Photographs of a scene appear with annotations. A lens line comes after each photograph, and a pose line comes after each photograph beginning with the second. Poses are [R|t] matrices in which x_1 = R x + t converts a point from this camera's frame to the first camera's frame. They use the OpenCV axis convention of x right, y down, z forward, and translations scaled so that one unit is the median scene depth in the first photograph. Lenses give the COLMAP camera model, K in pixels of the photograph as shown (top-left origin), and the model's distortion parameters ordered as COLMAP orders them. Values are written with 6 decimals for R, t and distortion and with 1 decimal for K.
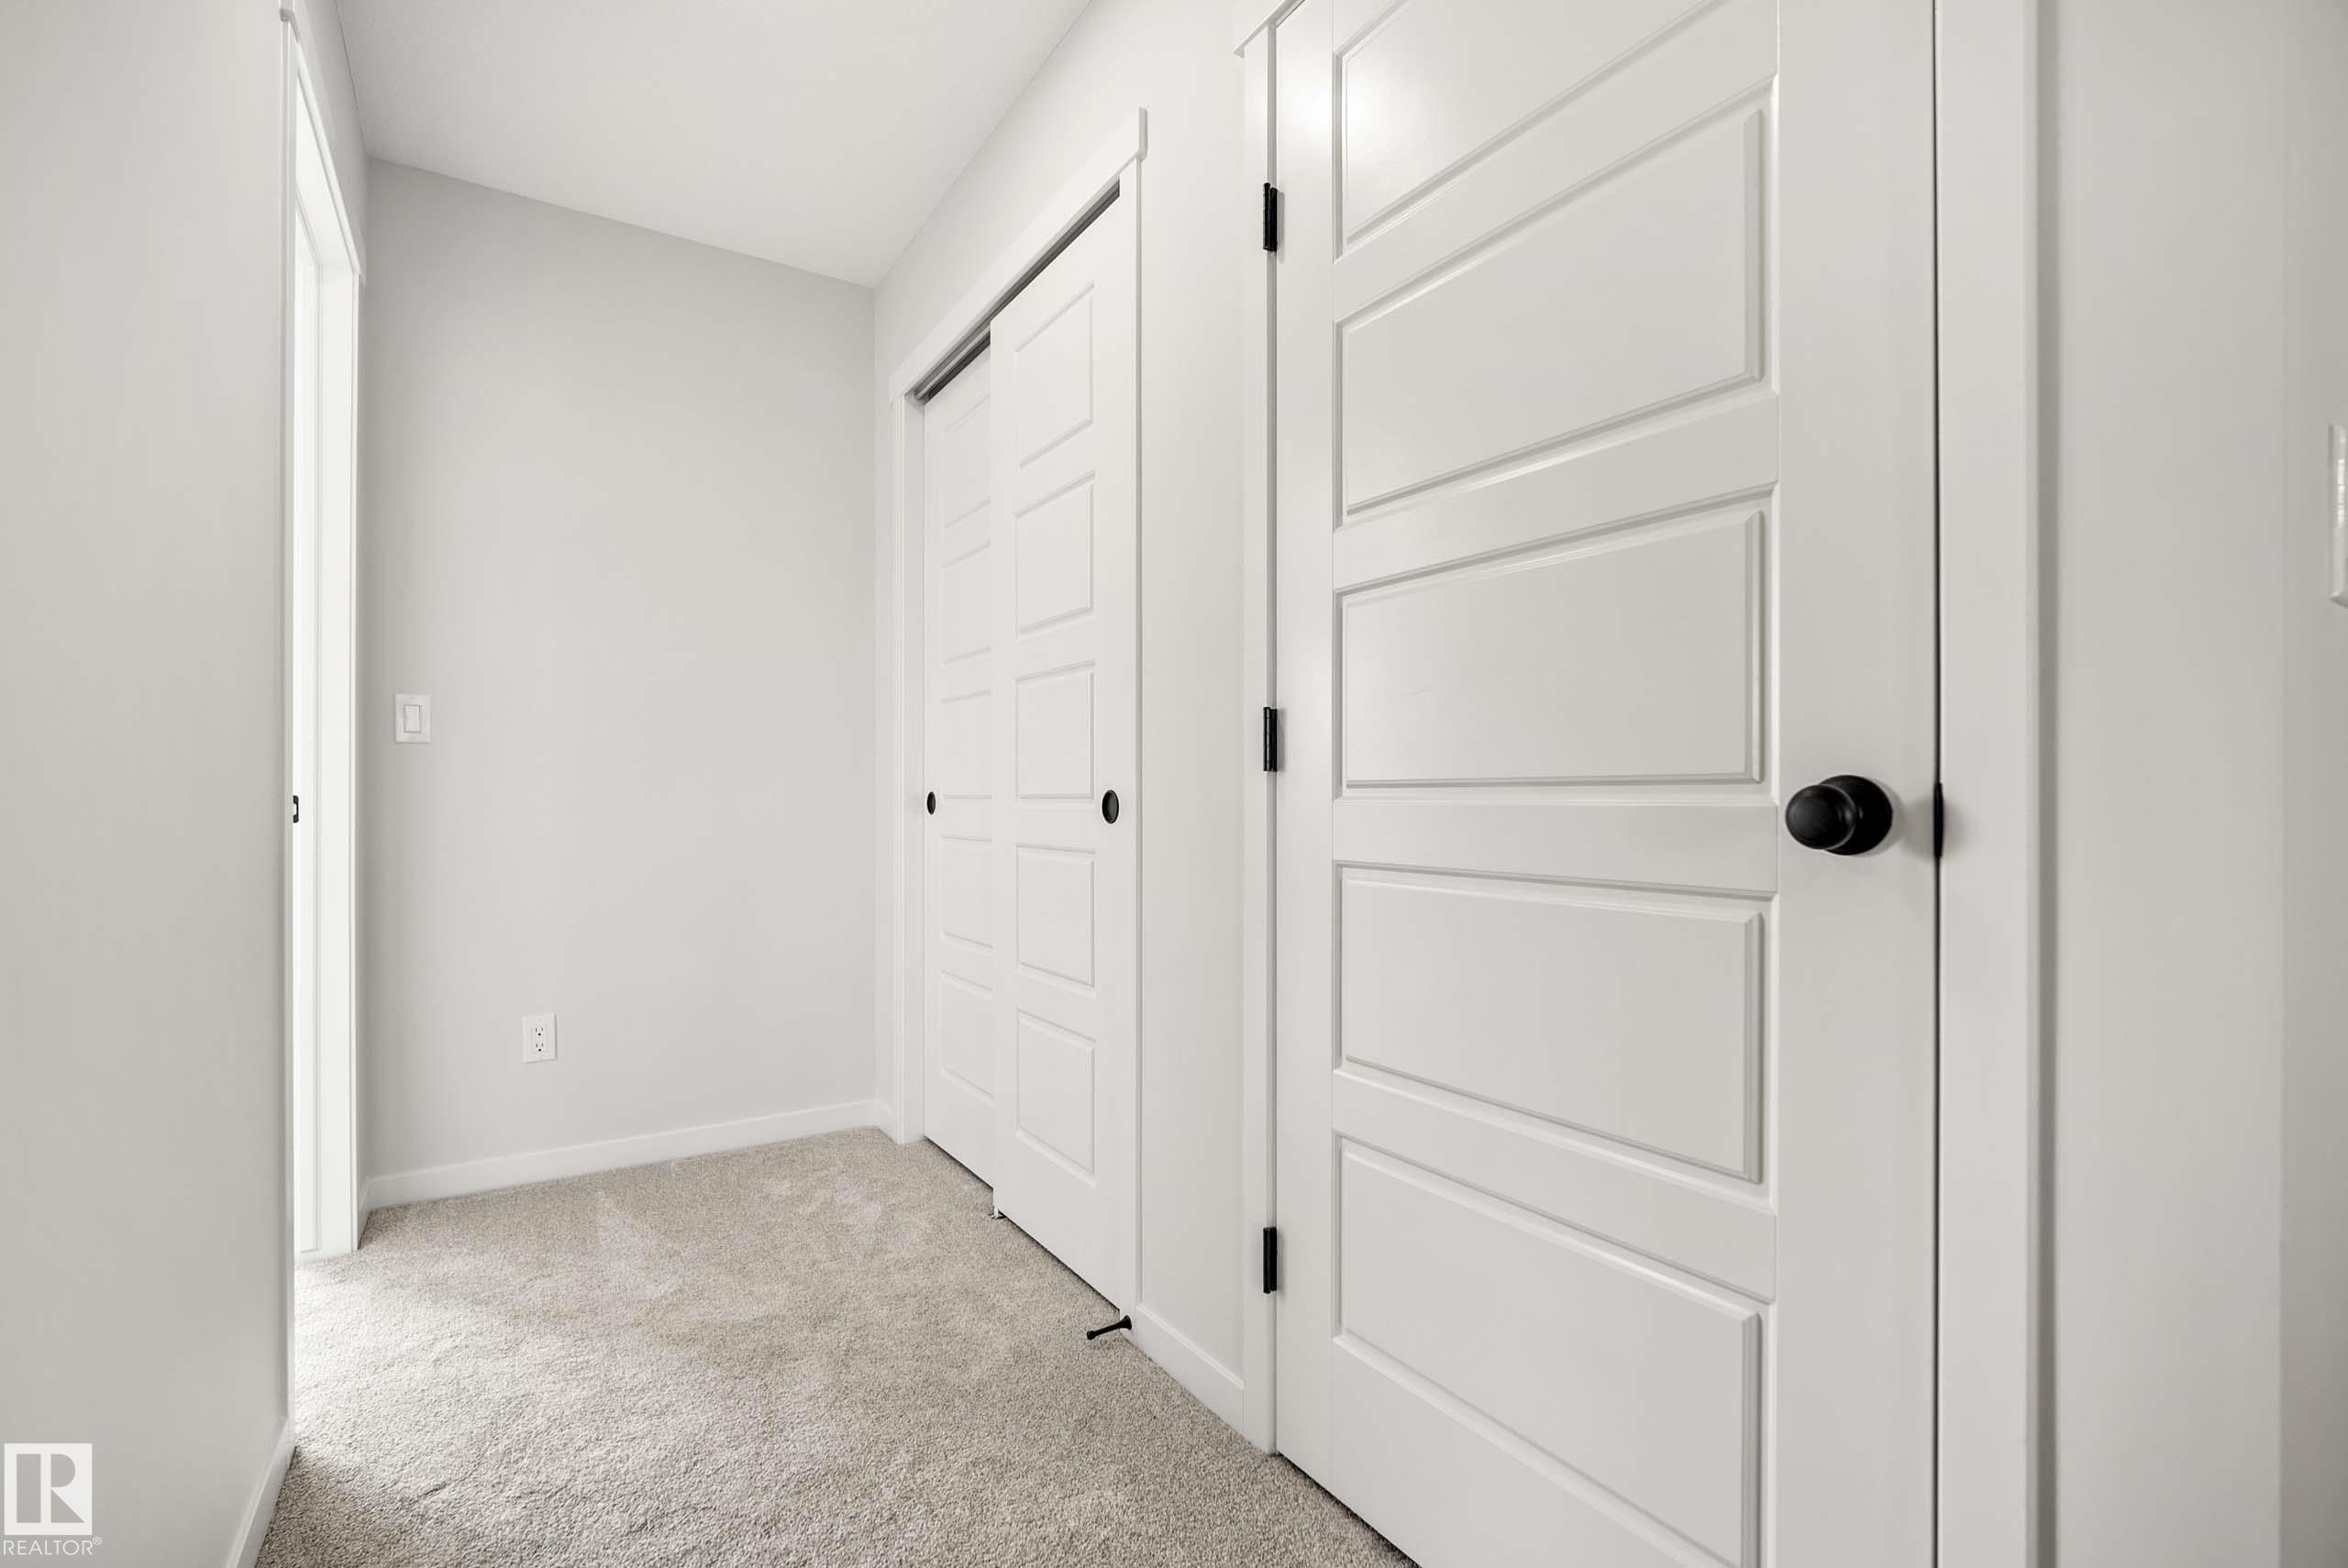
lens RADIAL K [[1050.5, 0, 1173.1], [0, 1050.5, 764.2], [0, 0, 1]] dist [-0.008692, 0.000352]
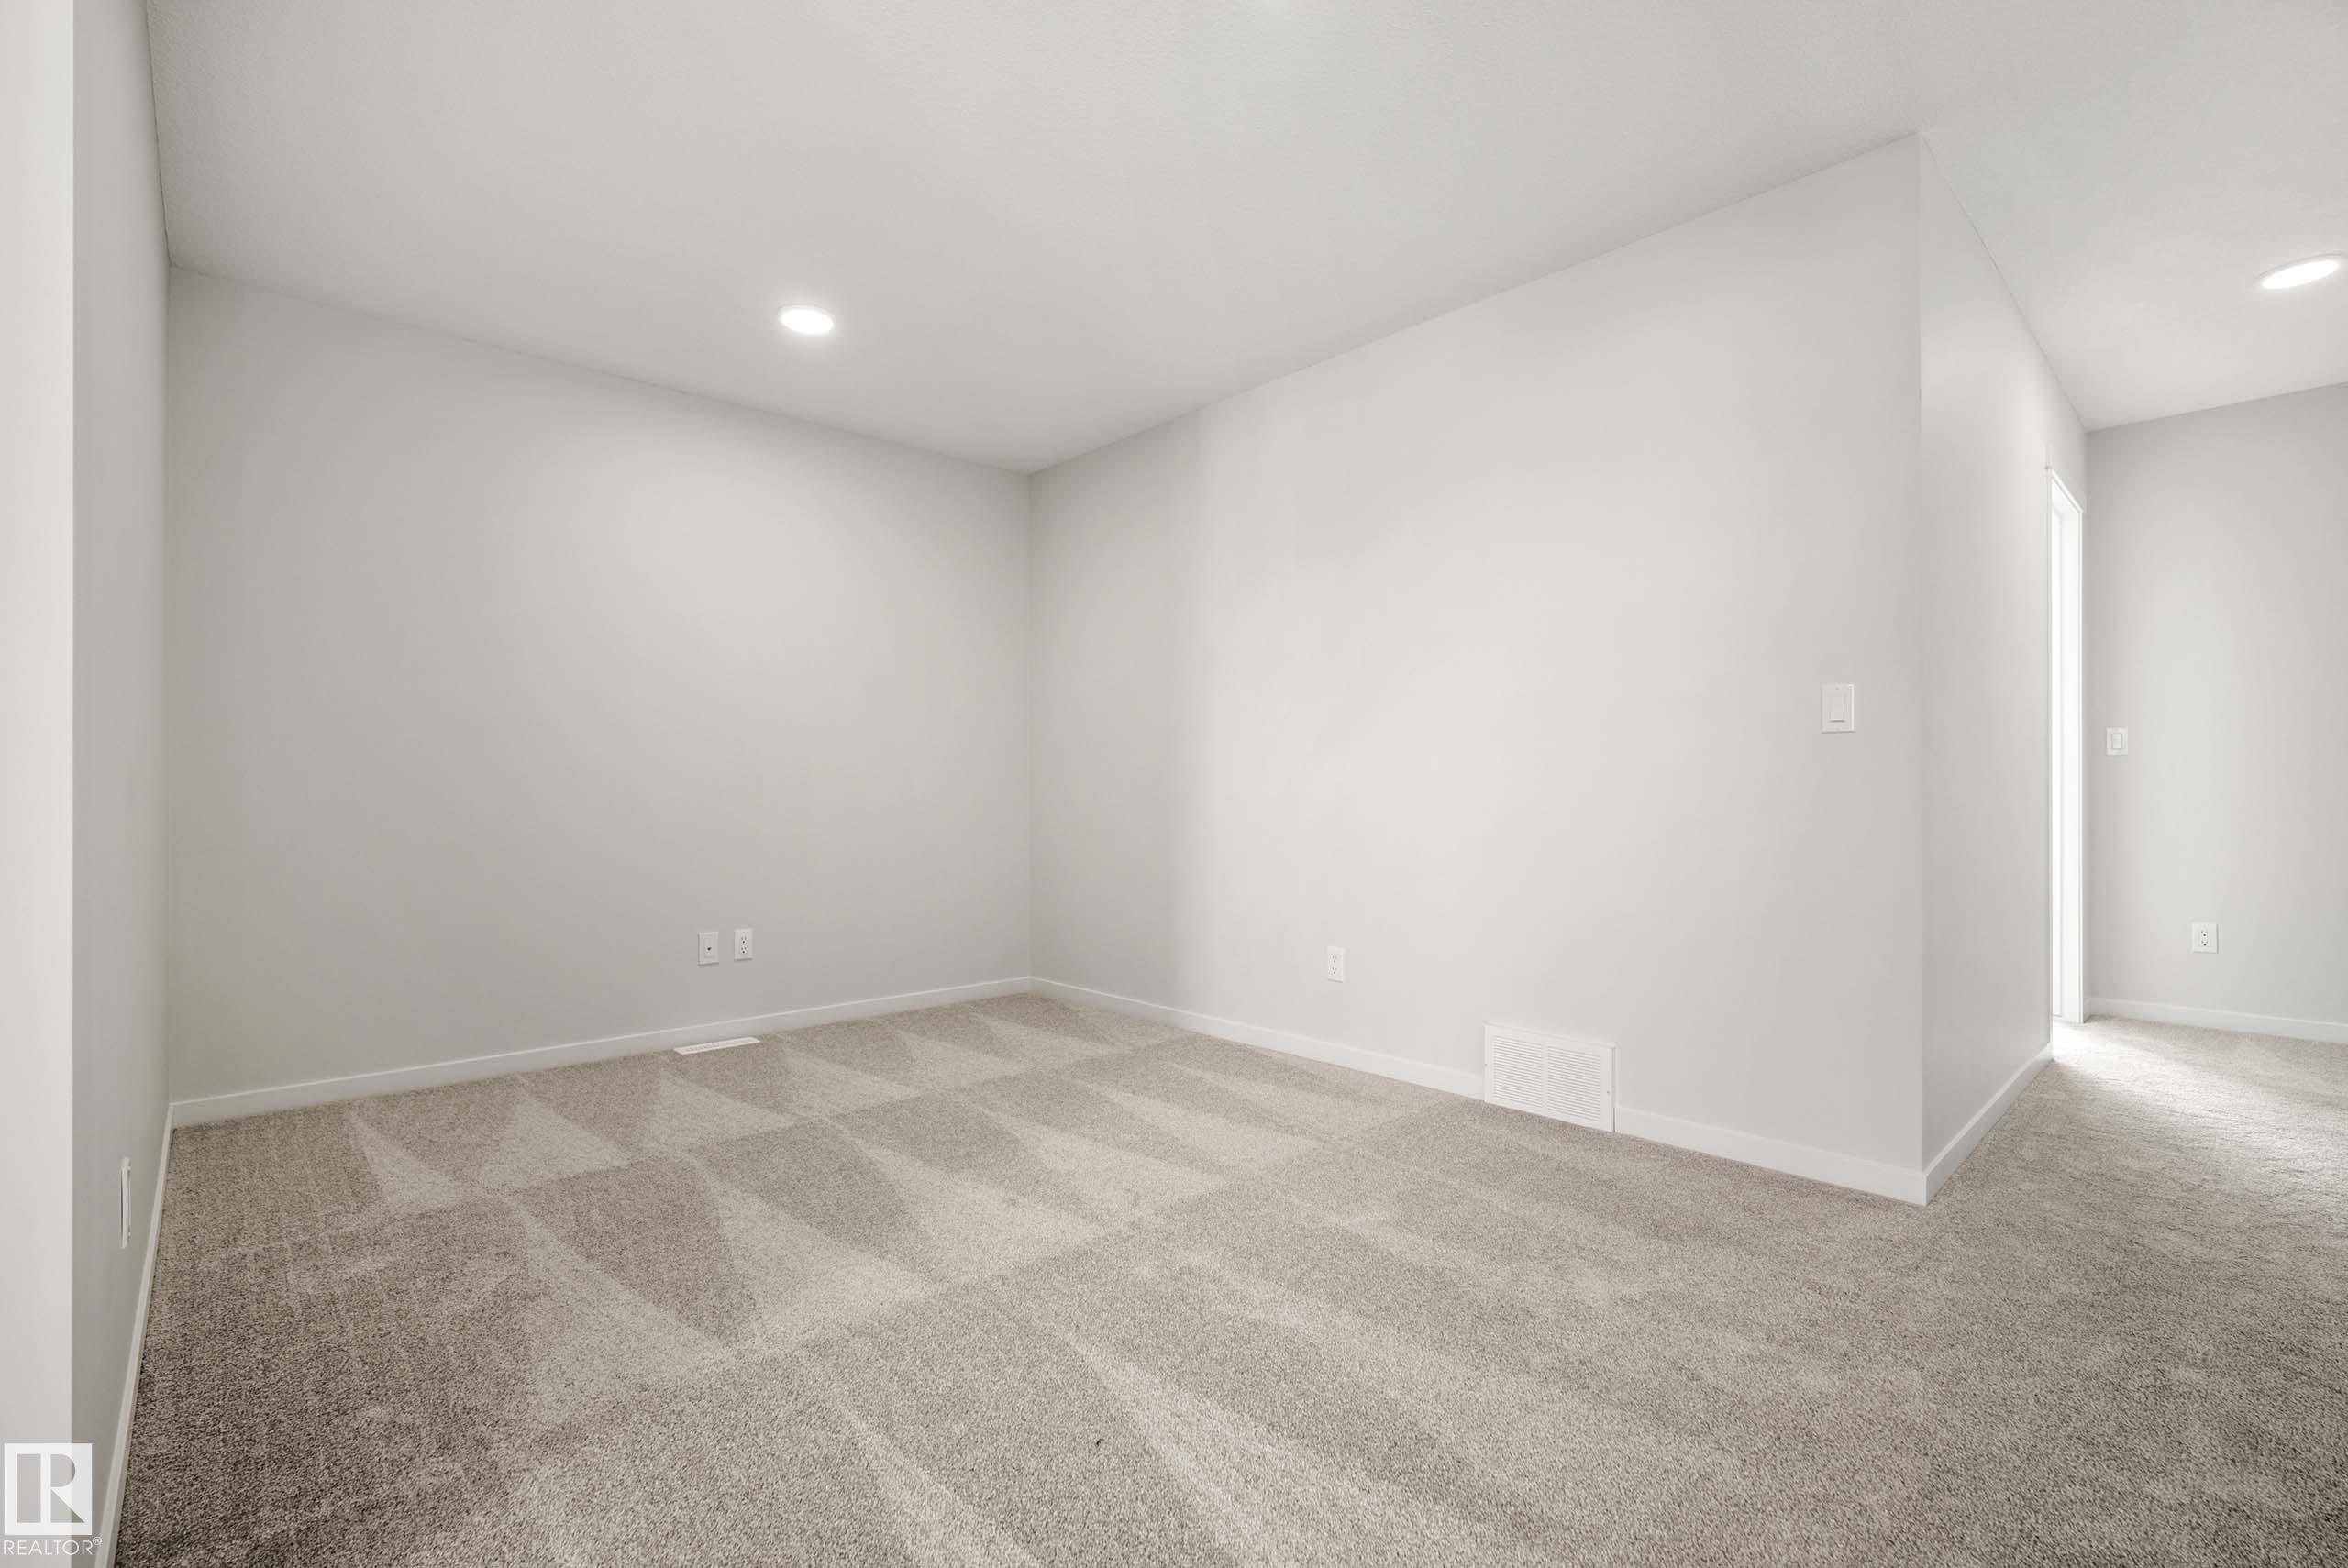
lens RADIAL K [[1050.5, 0, 1173.1], [0, 1050.5, 764.2], [0, 0, 1]] dist [-0.008692, 0.000352]
pose [[0.178964, -0.003493, -0.983849, 0.767029], [0.003304, 0.999990, -0.002949, -0.004295], [0.983850, -0.002723, 0.178974, -0.943887]]
